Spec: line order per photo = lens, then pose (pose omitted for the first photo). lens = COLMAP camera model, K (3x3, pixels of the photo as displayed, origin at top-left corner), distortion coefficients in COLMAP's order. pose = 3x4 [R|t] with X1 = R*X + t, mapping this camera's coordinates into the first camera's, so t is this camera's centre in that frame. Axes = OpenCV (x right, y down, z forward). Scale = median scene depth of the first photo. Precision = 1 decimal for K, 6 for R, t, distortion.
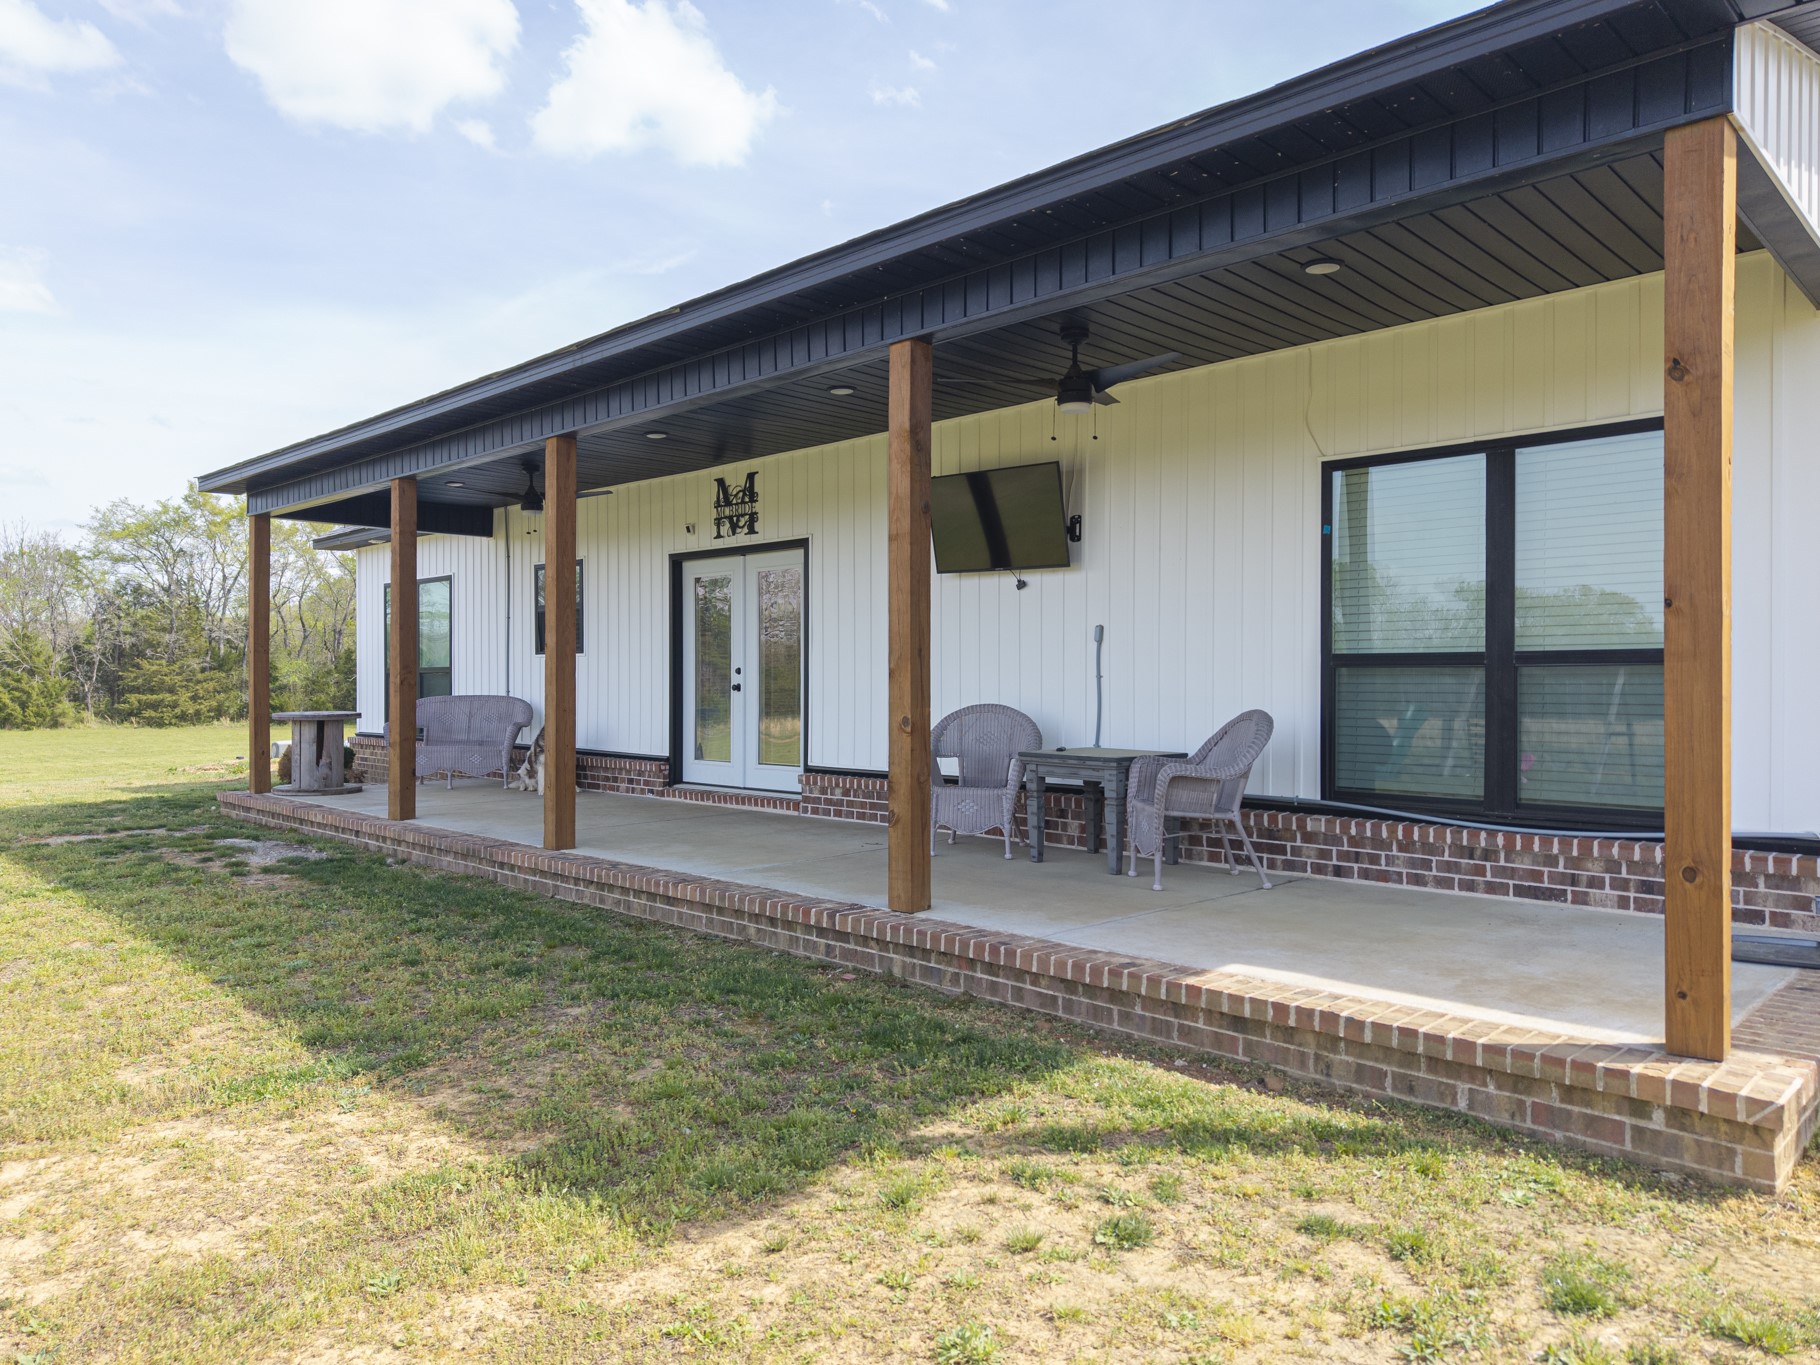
lens RADIAL K [[1241.8, 0, 901.1], [0, 1241.8, 696.2], [0, 0, 1]] dist [0.024911, -0.026265]
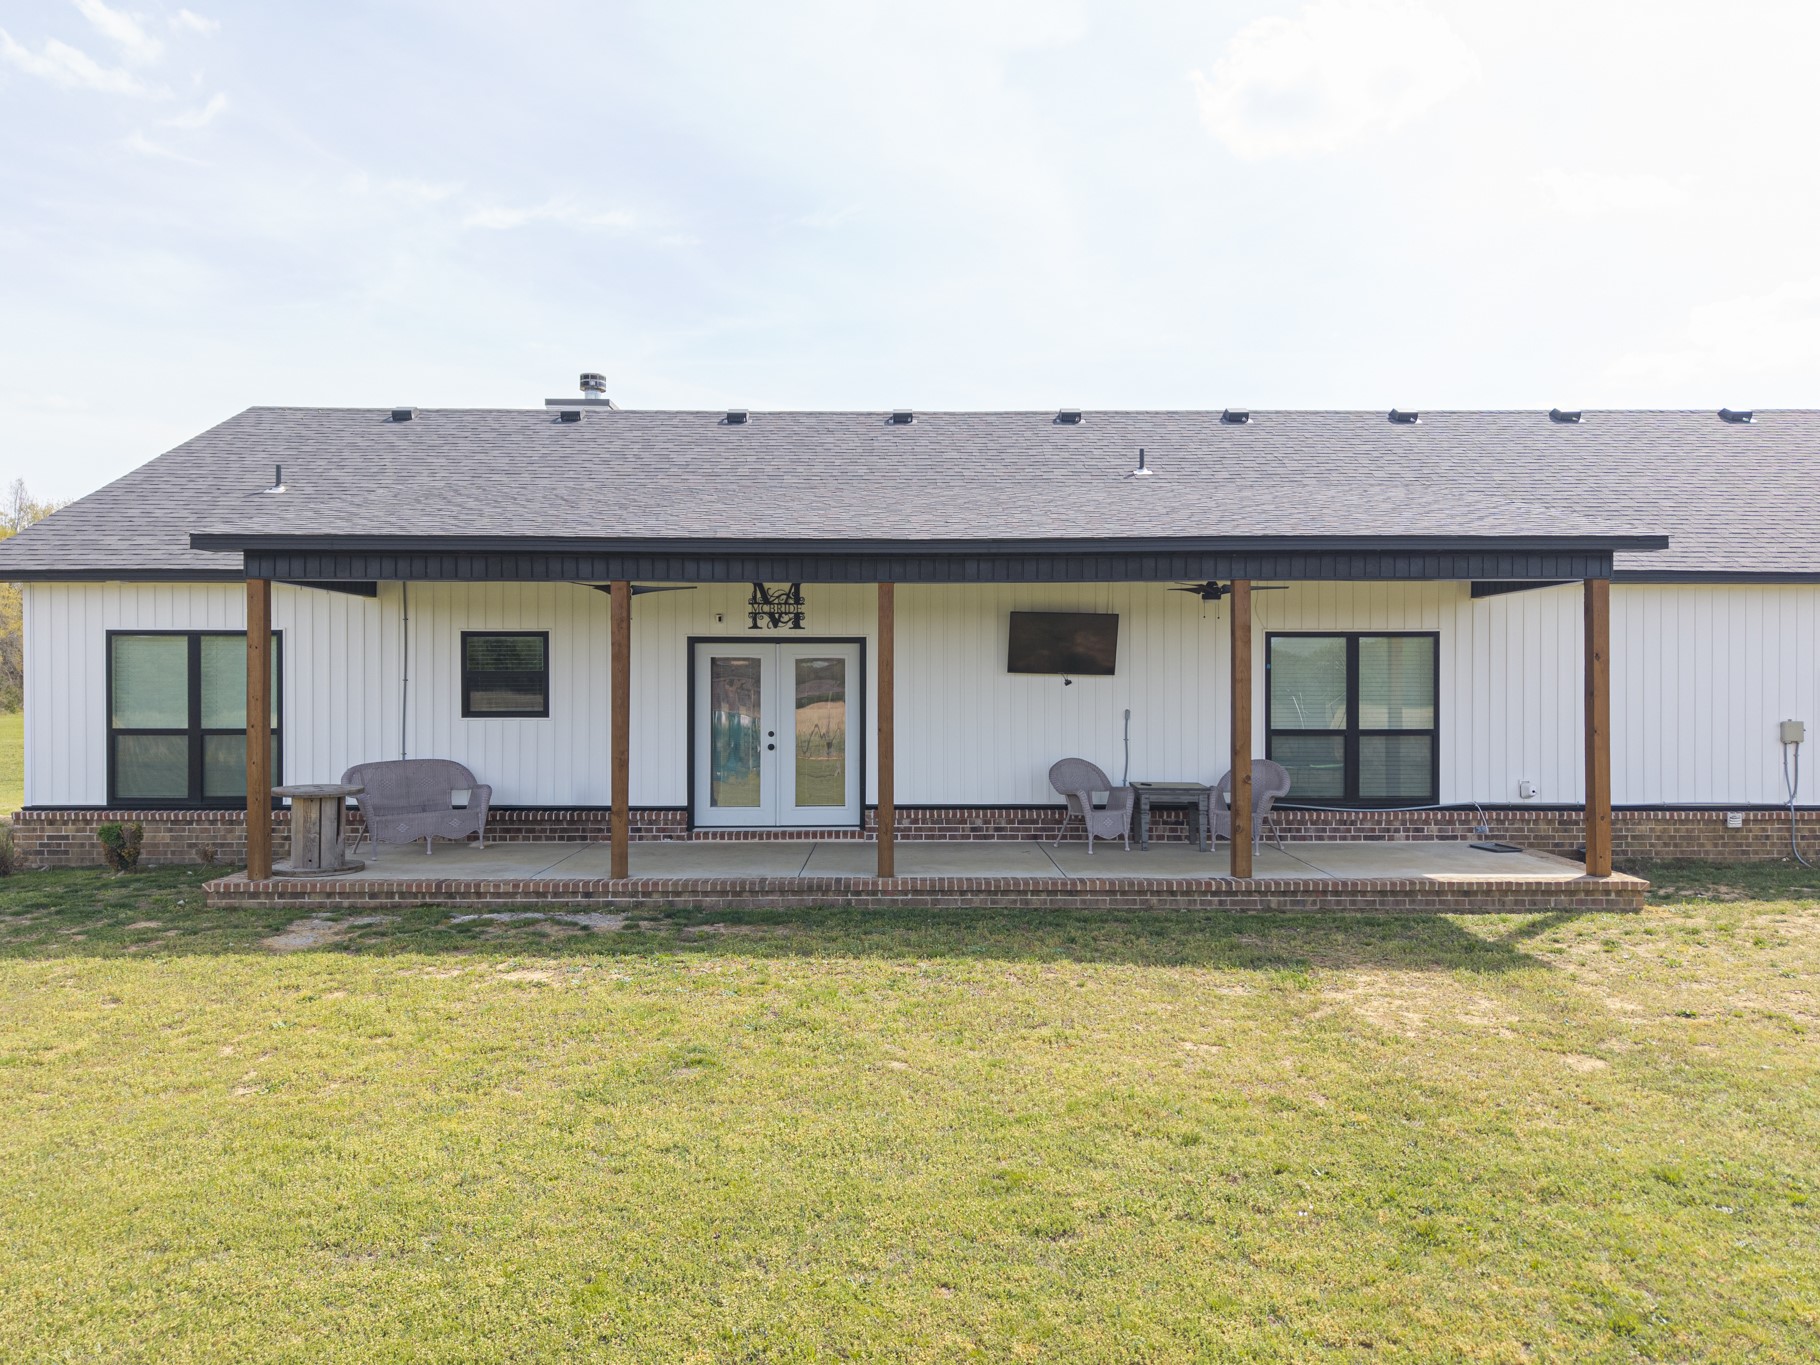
lens RADIAL K [[1231.3, 0, 920.5], [0, 1231.3, 670.7], [0, 0, 1]] dist [0.013182, -0.002316]
pose [[0.705687, 0.005896, 0.708499, -1.354073], [0.009024, 0.999809, -0.017309, -0.091848], [-0.708467, 0.018608, 0.705499, 0.008915]]
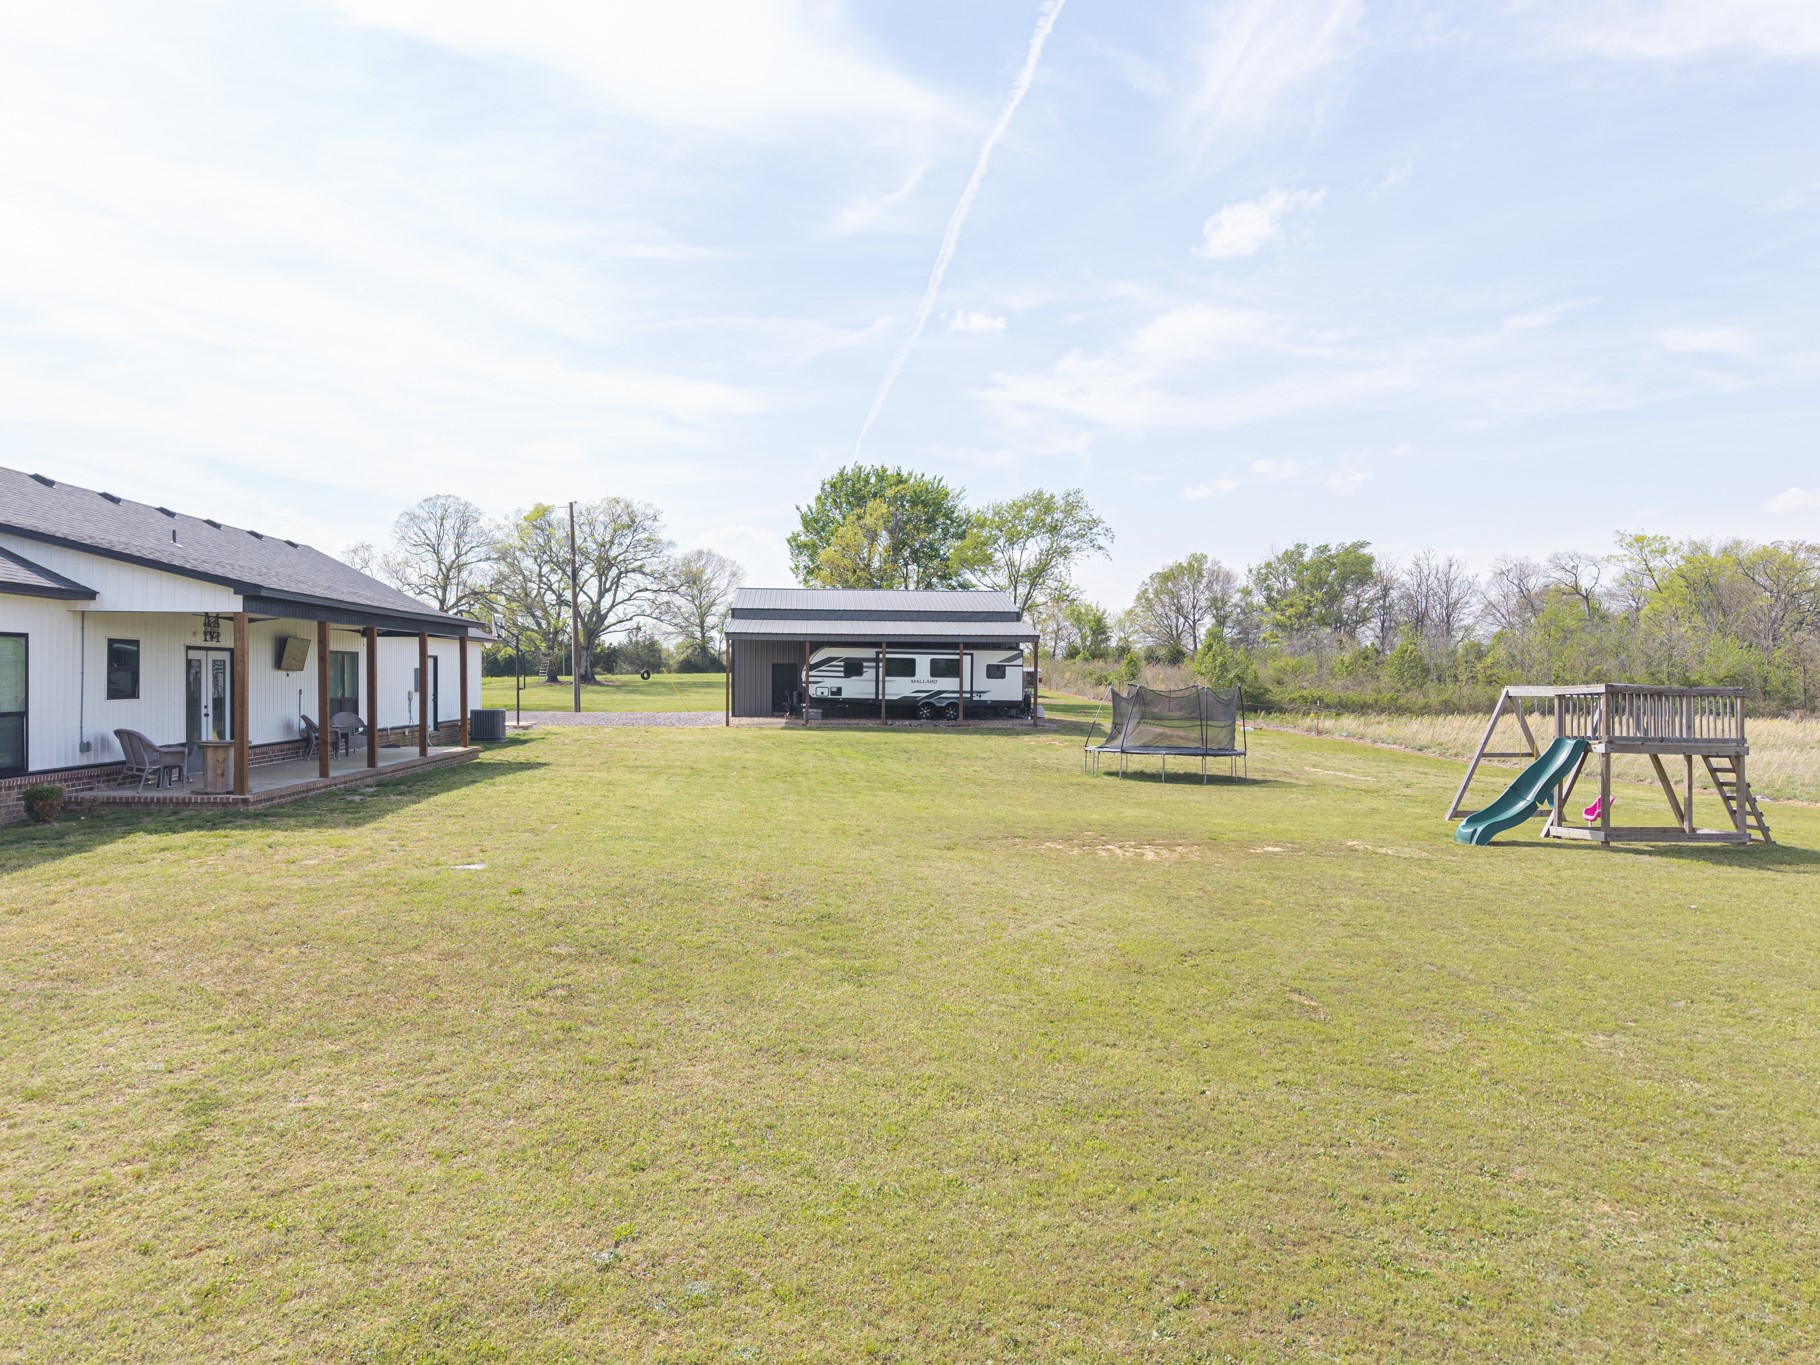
lens RADIAL K [[1231.3, 0, 920.5], [0, 1231.3, 670.7], [0, 0, 1]] dist [0.013182, -0.002316]
pose [[-0.771021, -0.000808, 0.636809, -3.490417], [0.003258, 0.999981, 0.005213, -0.128546], [-0.636801, 0.006094, -0.771004, 2.707321]]
